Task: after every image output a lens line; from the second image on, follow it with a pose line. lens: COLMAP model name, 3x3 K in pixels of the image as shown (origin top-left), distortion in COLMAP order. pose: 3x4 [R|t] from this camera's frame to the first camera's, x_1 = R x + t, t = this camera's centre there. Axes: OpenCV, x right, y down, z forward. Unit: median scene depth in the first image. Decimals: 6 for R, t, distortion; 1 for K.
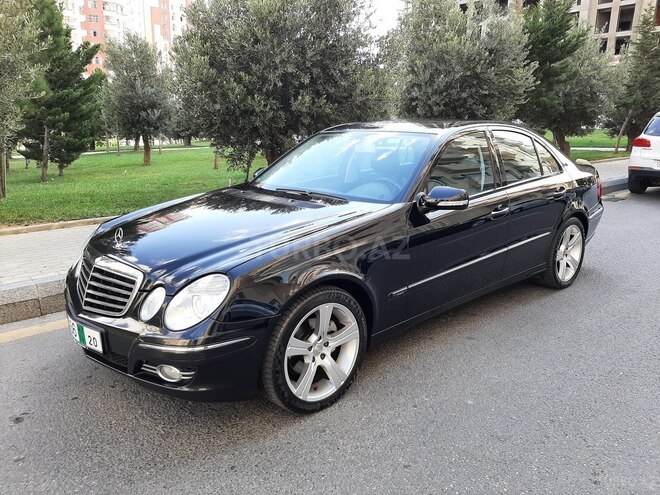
lens RADIAL K [[517.3, 0, 331.9], [0, 517.3, 249.6], [0, 0, 1]] dist [0.042719, -0.088450]
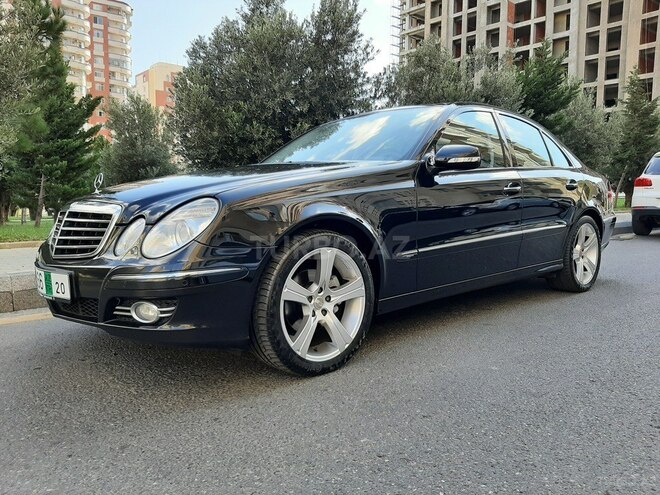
lens RADIAL K [[520.9, 0, 332.7], [0, 520.9, 247.6], [0, 0, 1]] dist [0.063156, -0.133561]
pose [[0.999976, -0.004805, 0.004901, -0.006882], [0.005469, 0.989283, -0.145905, 0.218118], [-0.004148, 0.145929, 0.989286, 0.107859]]
